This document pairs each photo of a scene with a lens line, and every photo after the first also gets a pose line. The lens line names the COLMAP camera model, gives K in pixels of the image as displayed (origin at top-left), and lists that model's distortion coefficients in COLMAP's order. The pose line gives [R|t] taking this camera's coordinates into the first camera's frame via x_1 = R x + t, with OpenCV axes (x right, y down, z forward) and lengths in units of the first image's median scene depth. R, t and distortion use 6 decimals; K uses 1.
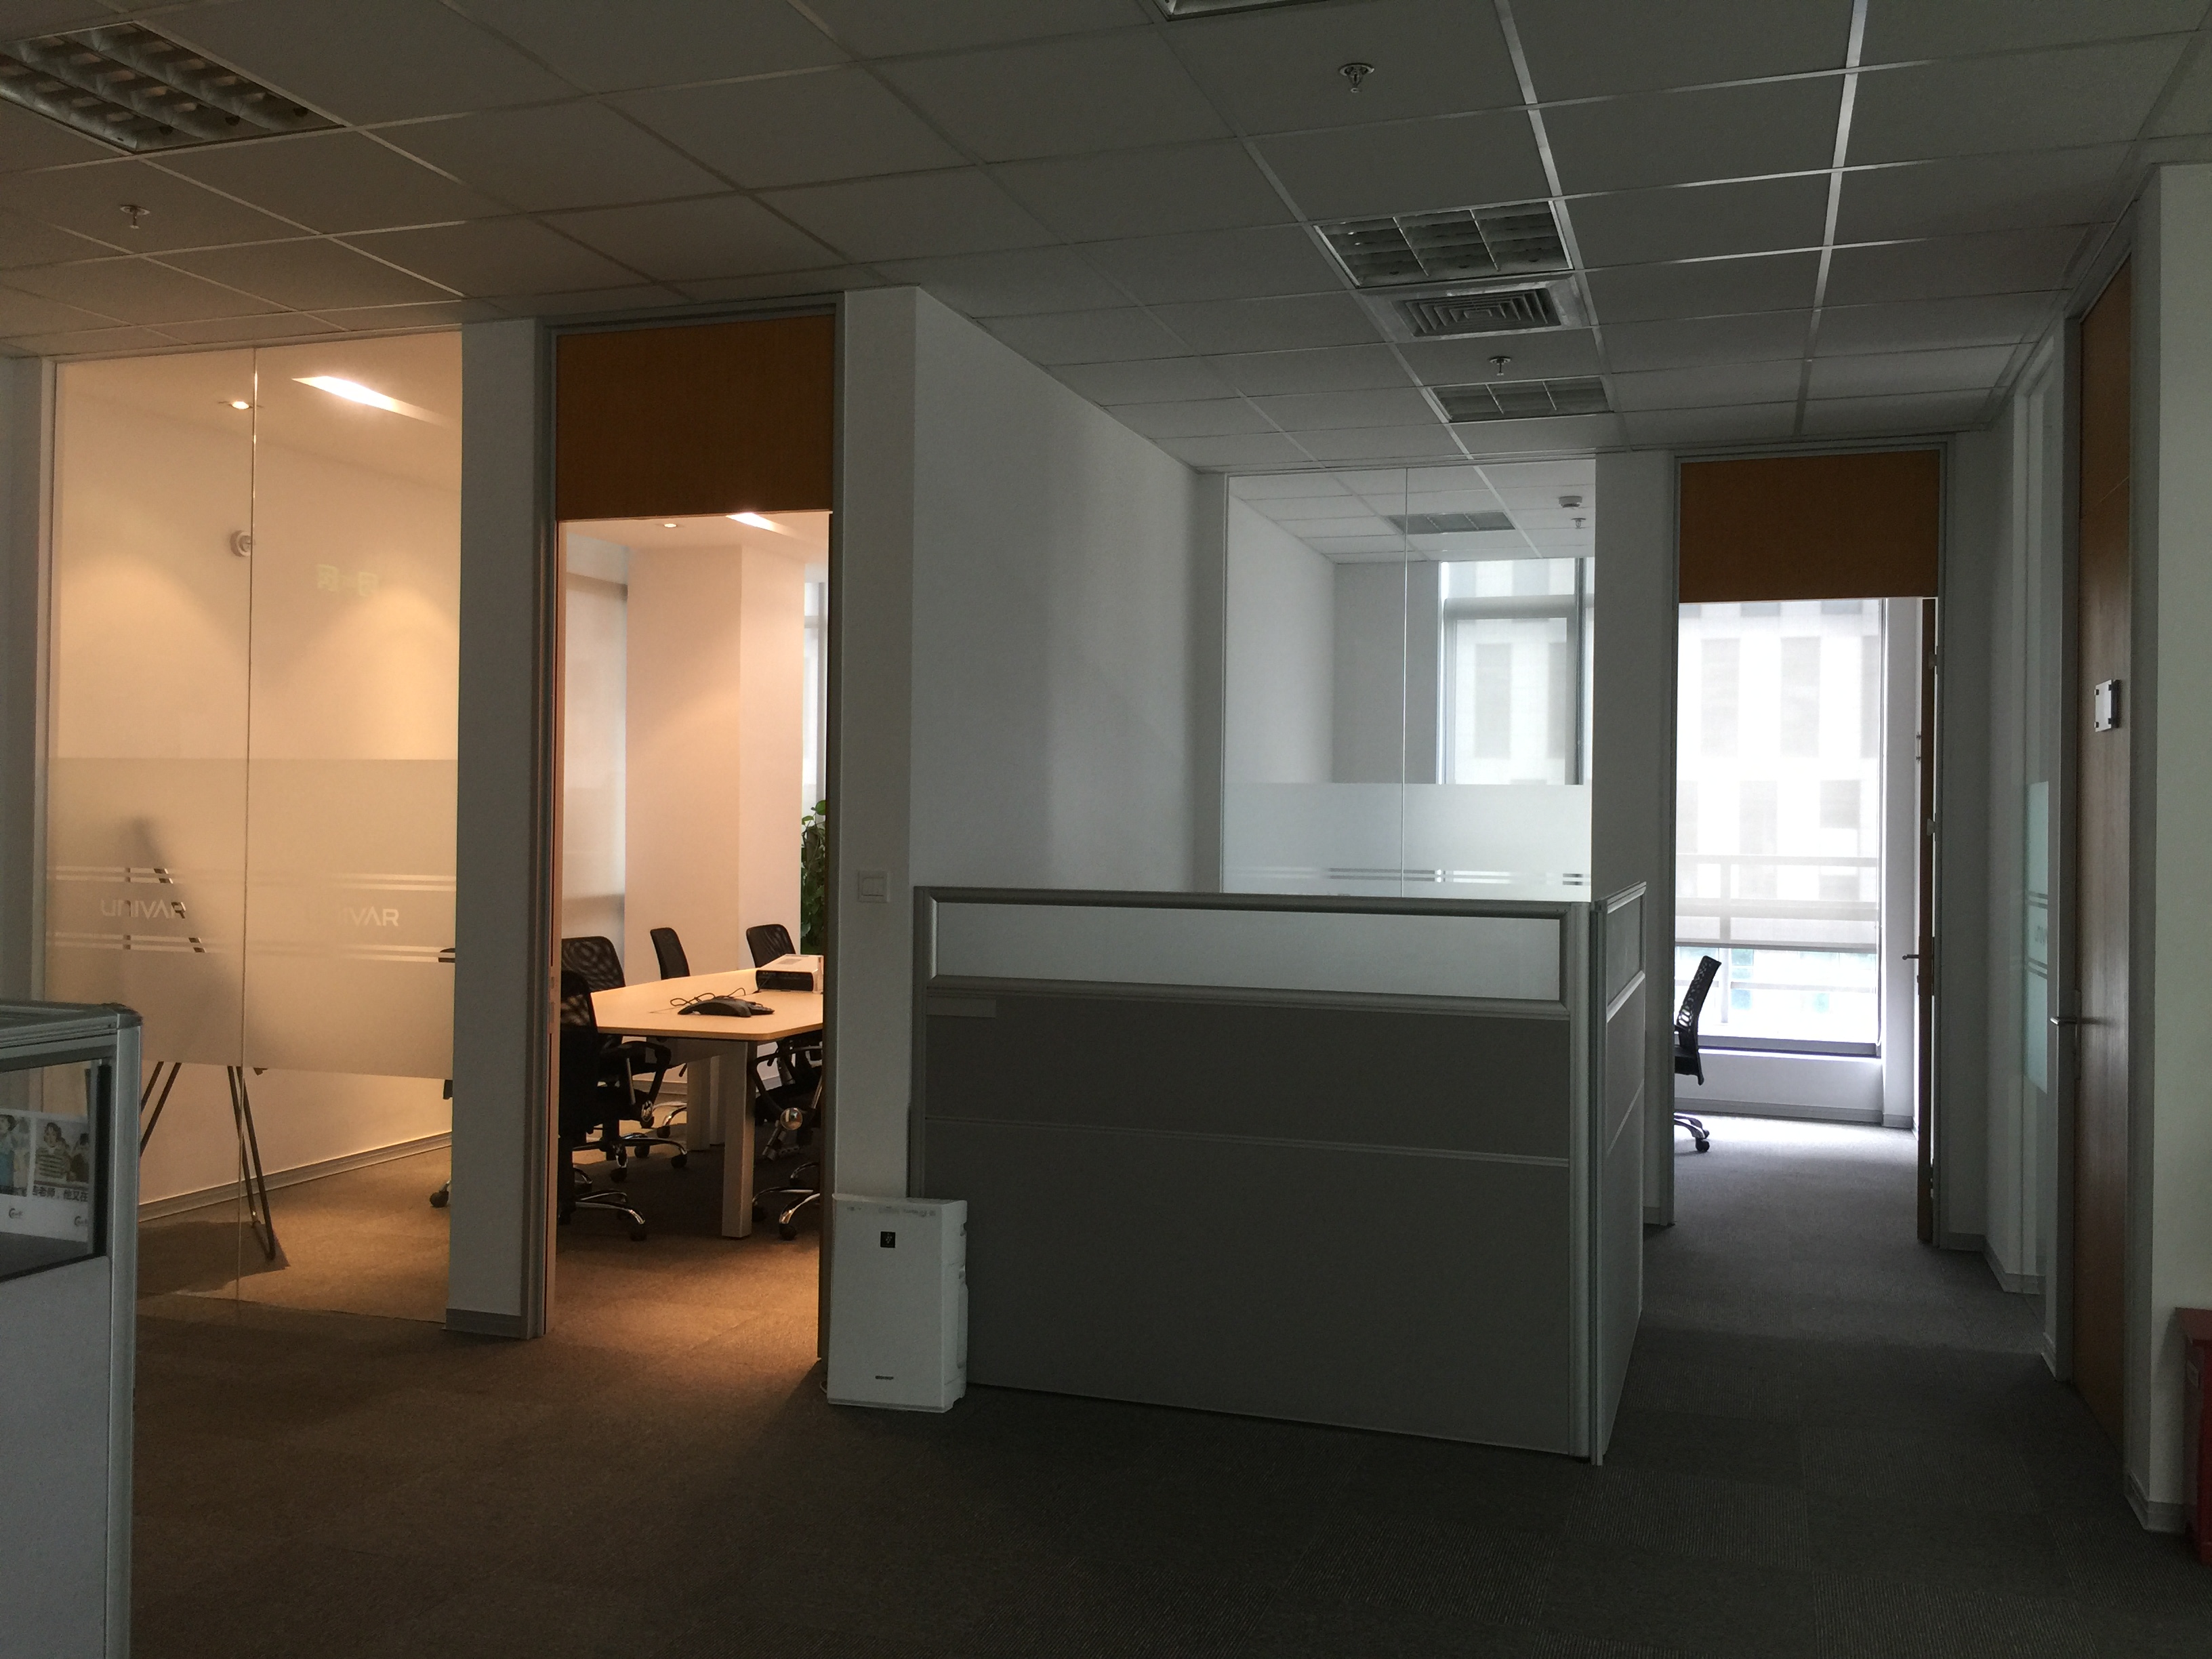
lens RADIAL K [[1878.1, 0, 1108.0], [0, 1878.1, 811.6], [0, 0, 1]] dist [0.051885, -0.079598]
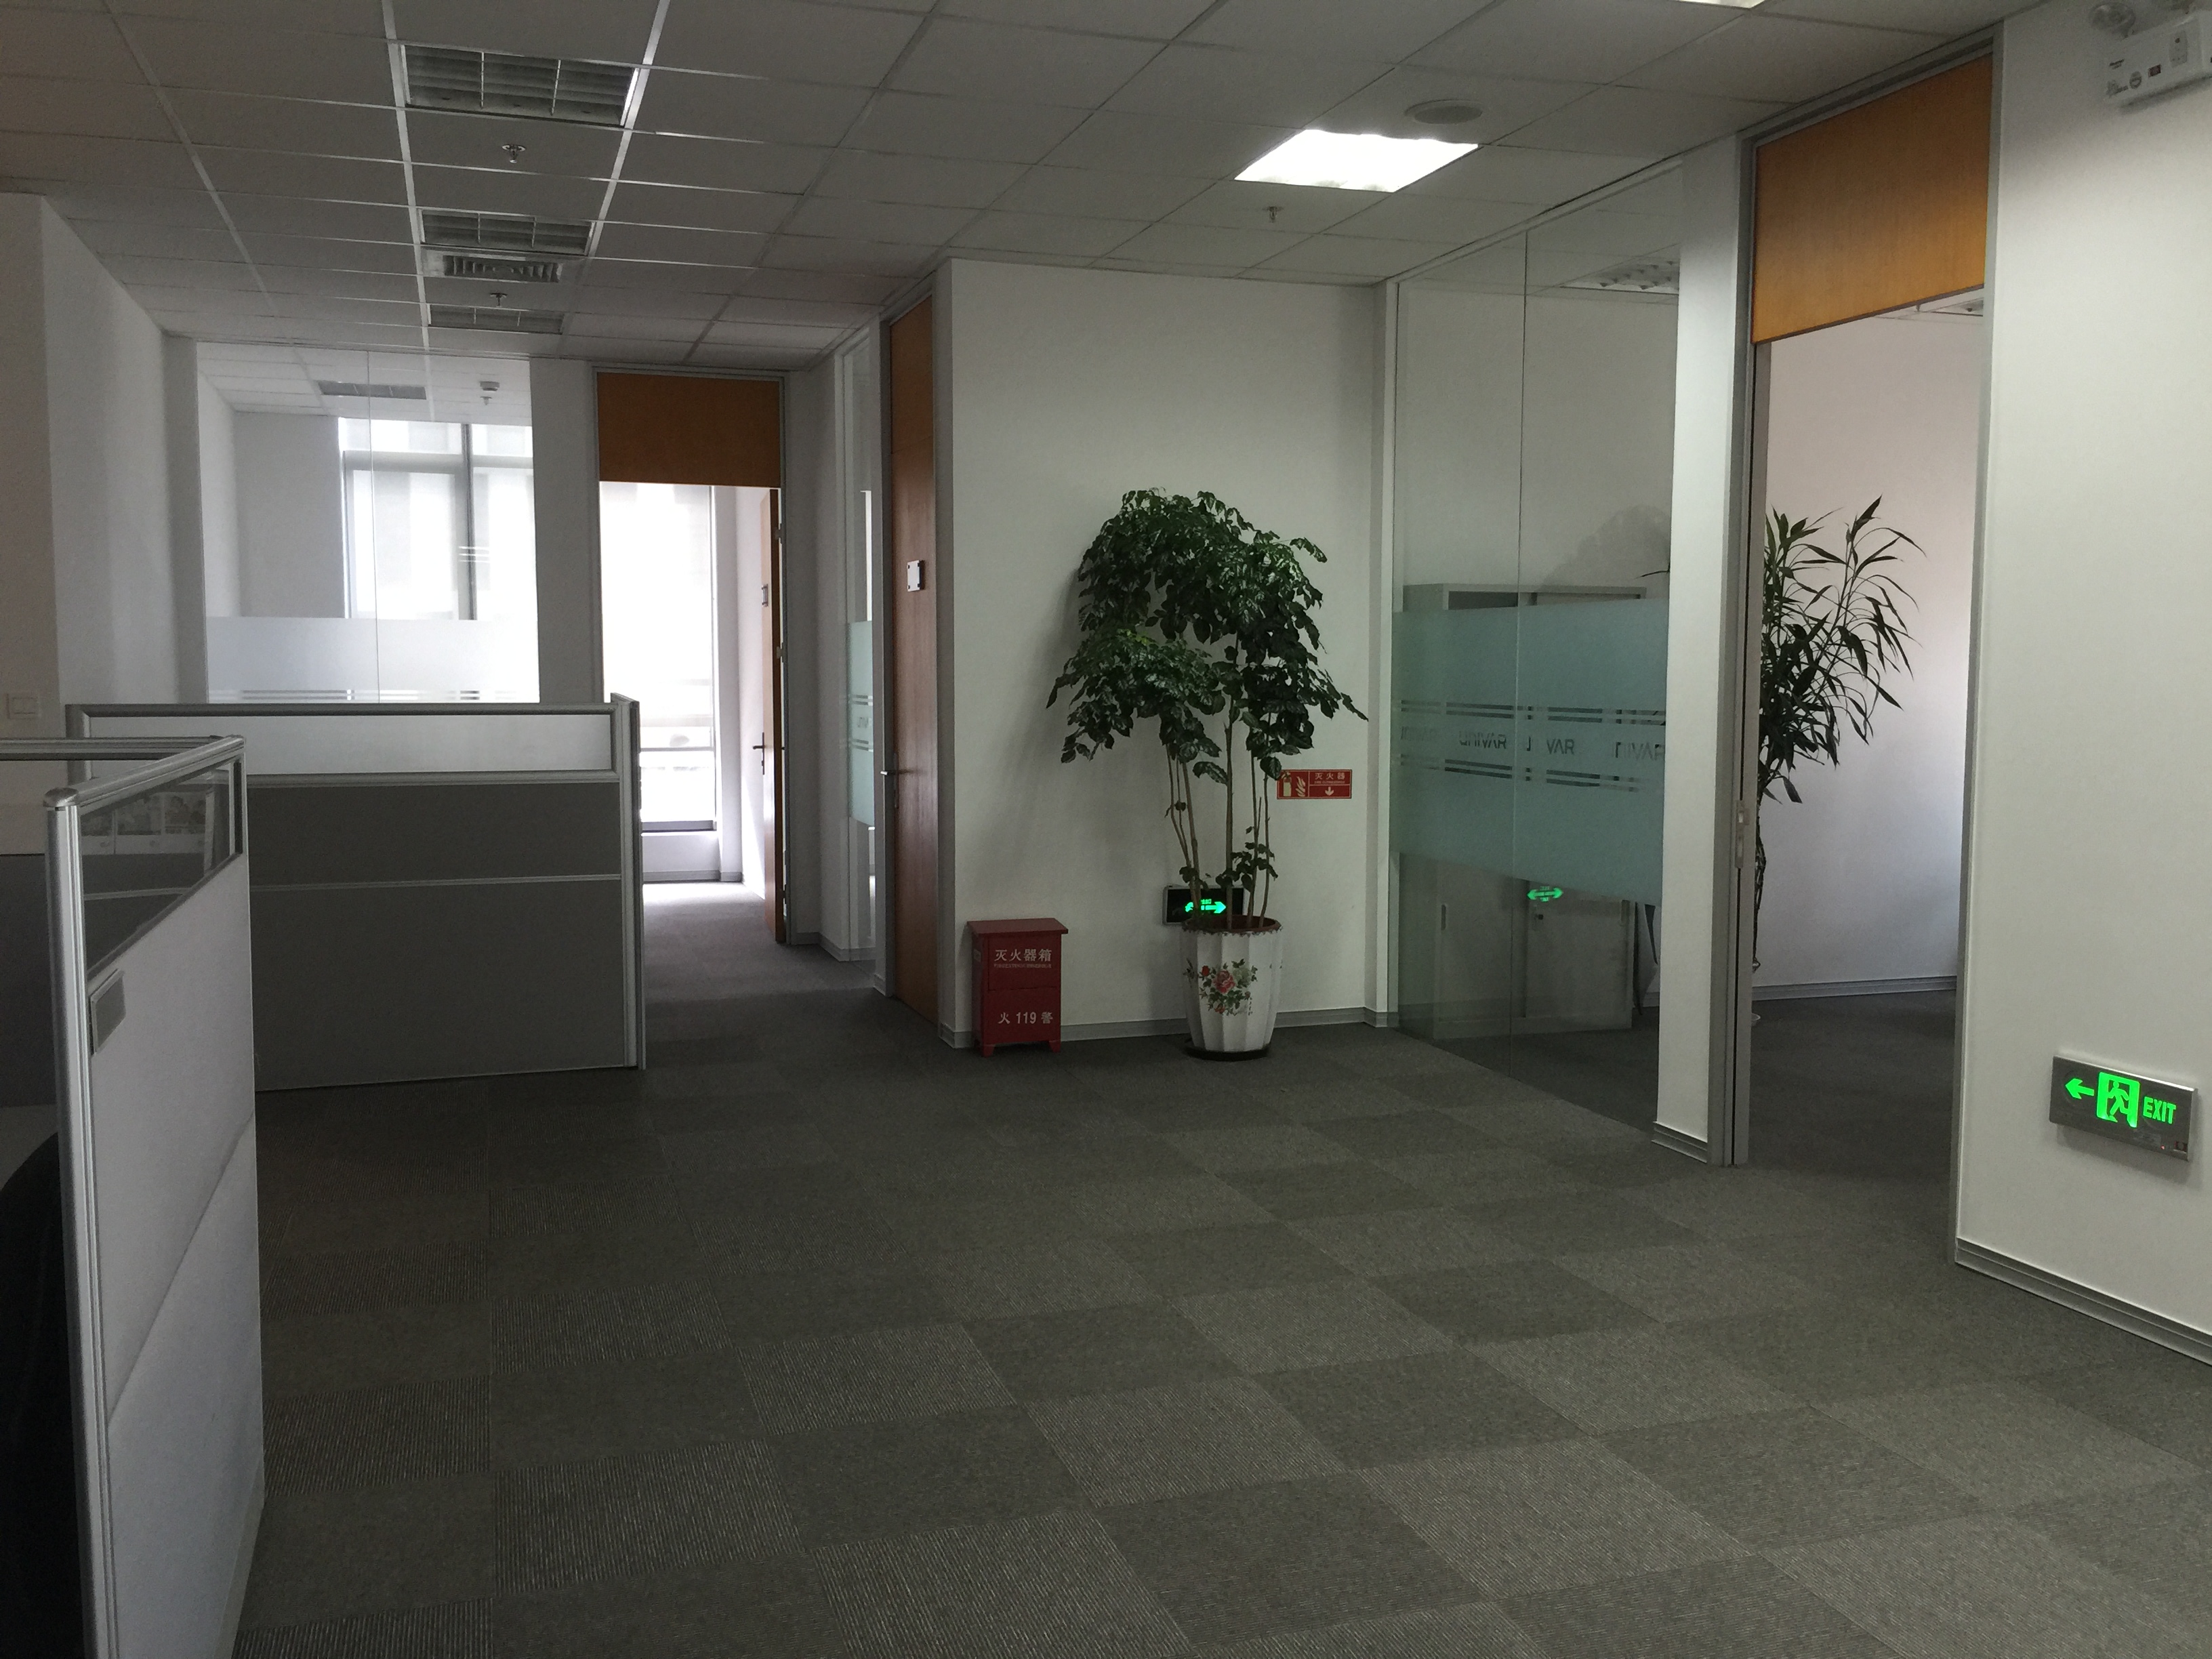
lens RADIAL K [[1878.1, 0, 1108.0], [0, 1878.1, 811.6], [0, 0, 1]] dist [0.051885, -0.079598]
pose [[0.794795, -0.056722, 0.604221, -0.261884], [0.002605, 0.995932, 0.090067, 0.000671], [-0.606872, -0.070010, 0.791710, -0.314200]]
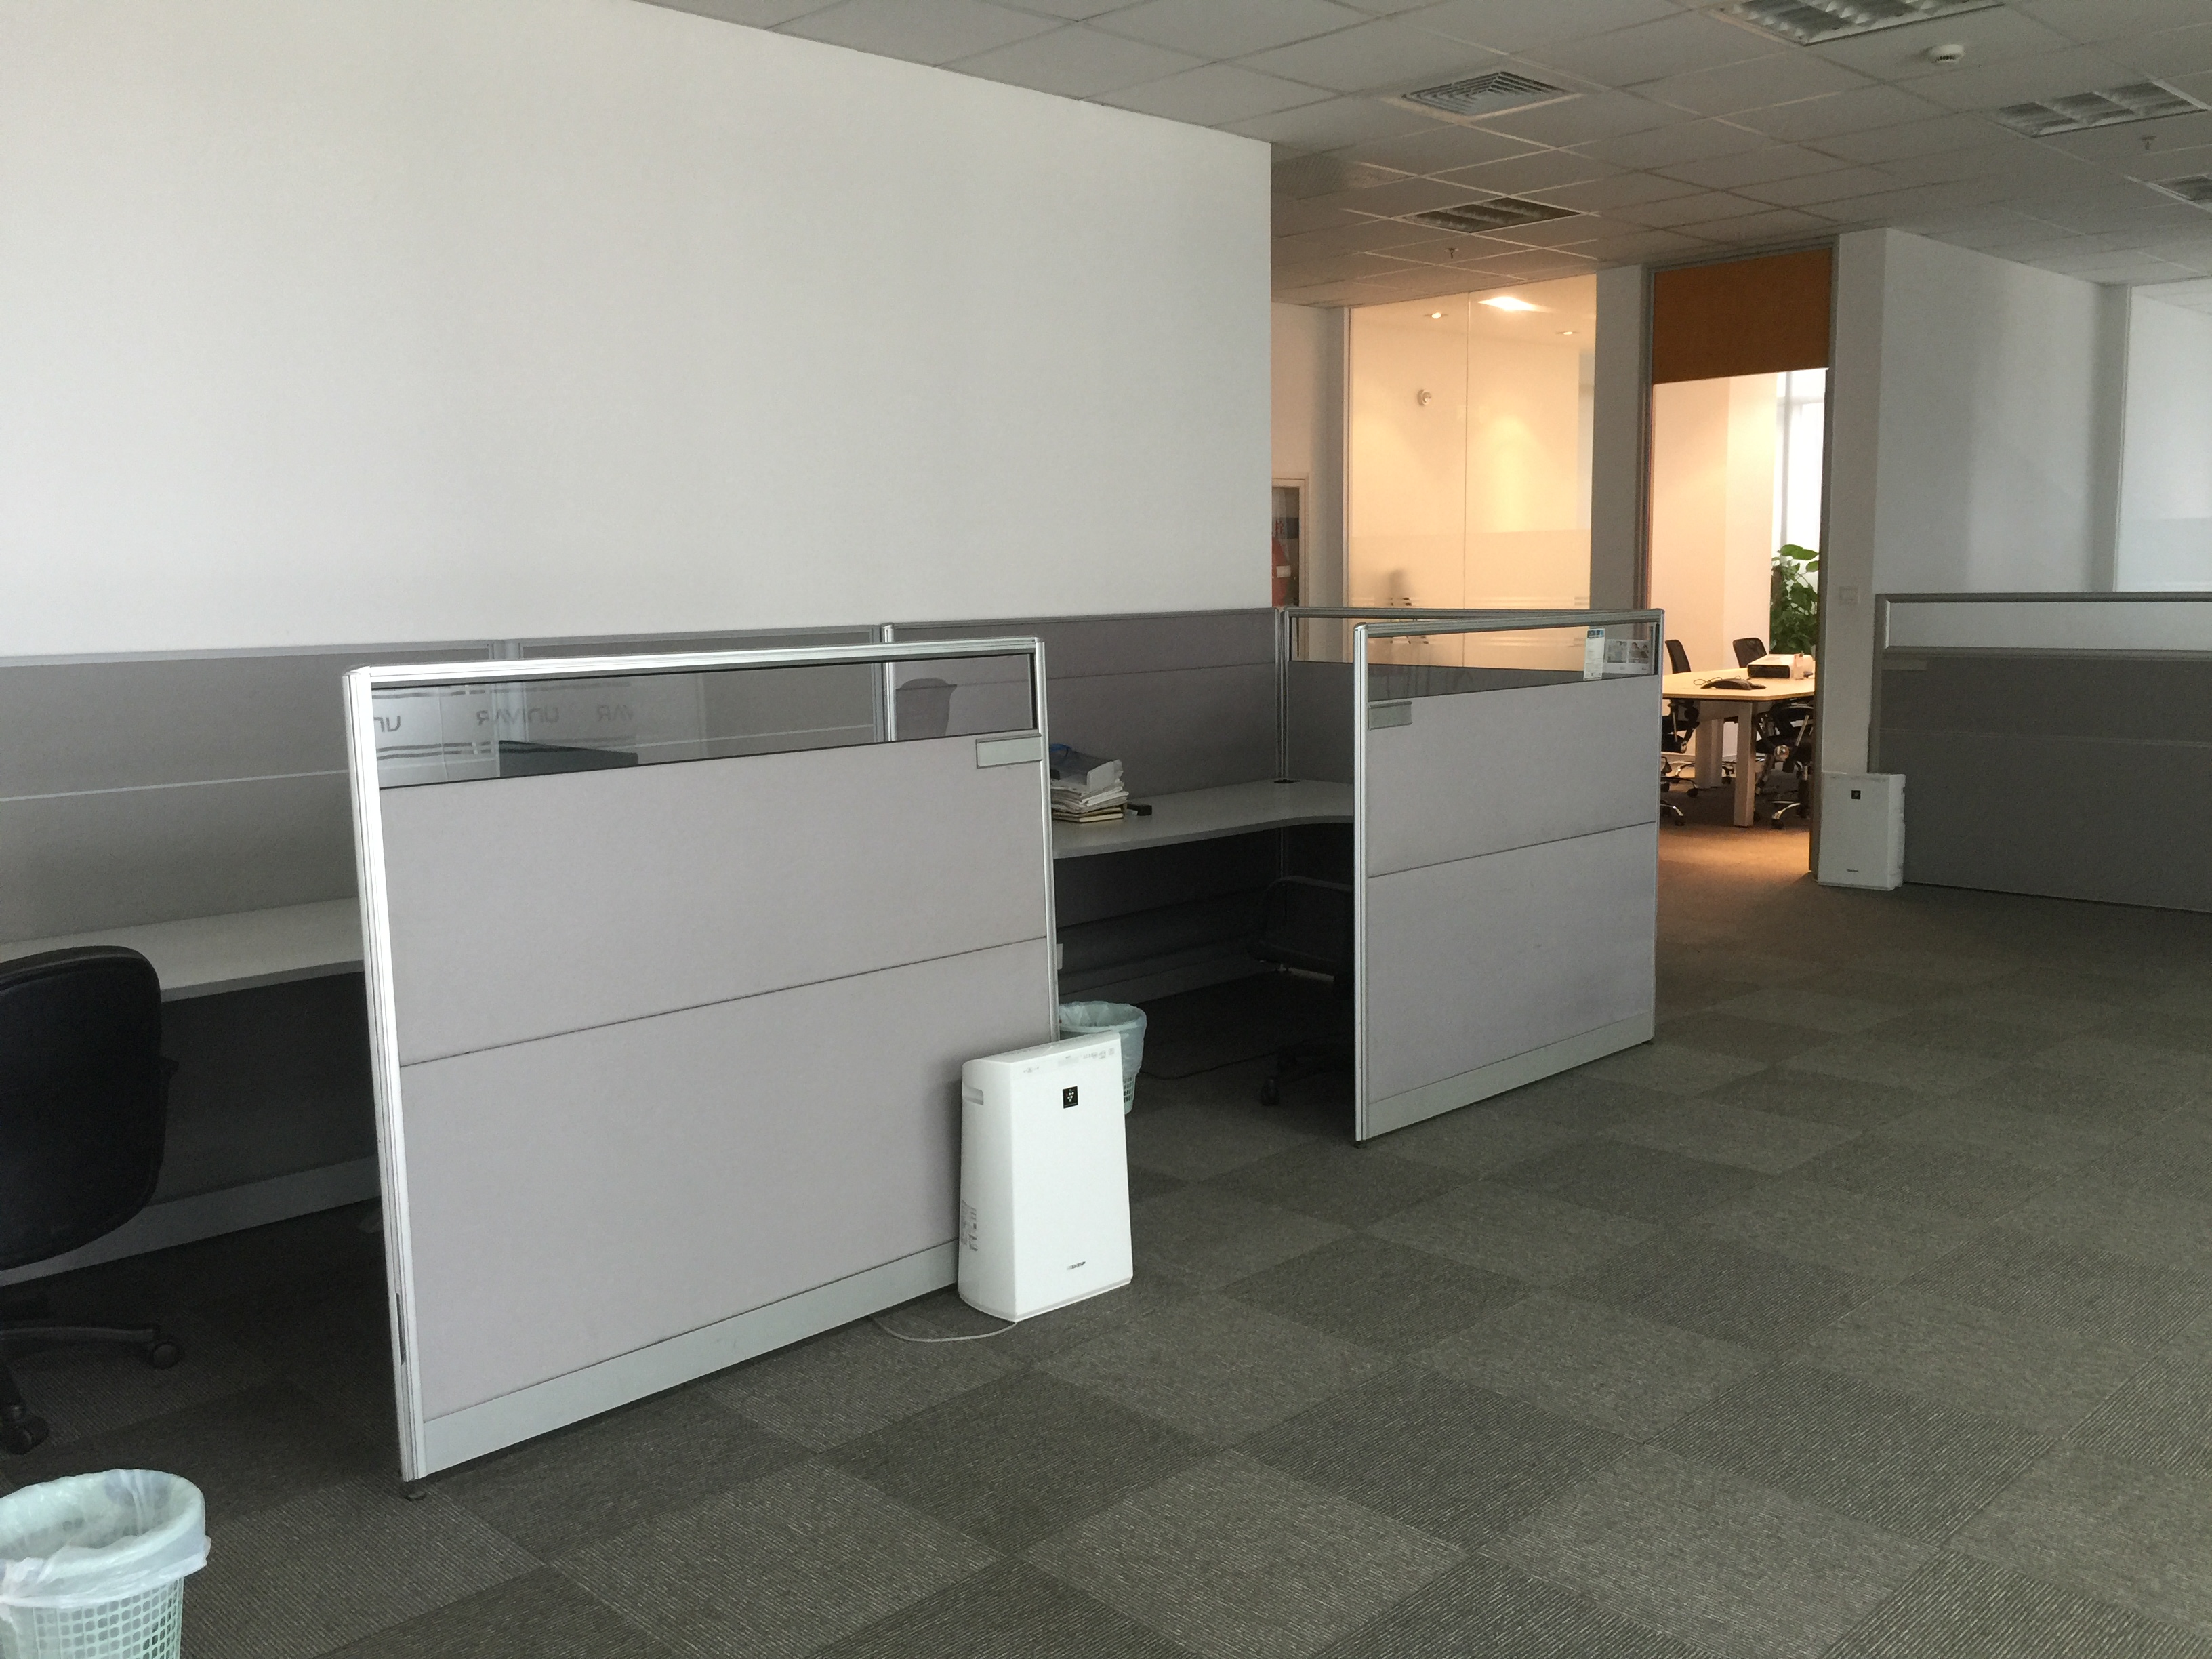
lens RADIAL K [[1871.4, 0, 1109.8], [0, 1871.4, 821.3], [0, 0, 1]] dist [0.038796, -0.007610]
pose [[0.890393, 0.030795, -0.454150, 0.050511], [0.031452, 0.991162, 0.128873, 0.002321], [0.454105, -0.129031, 0.881555, -0.709157]]
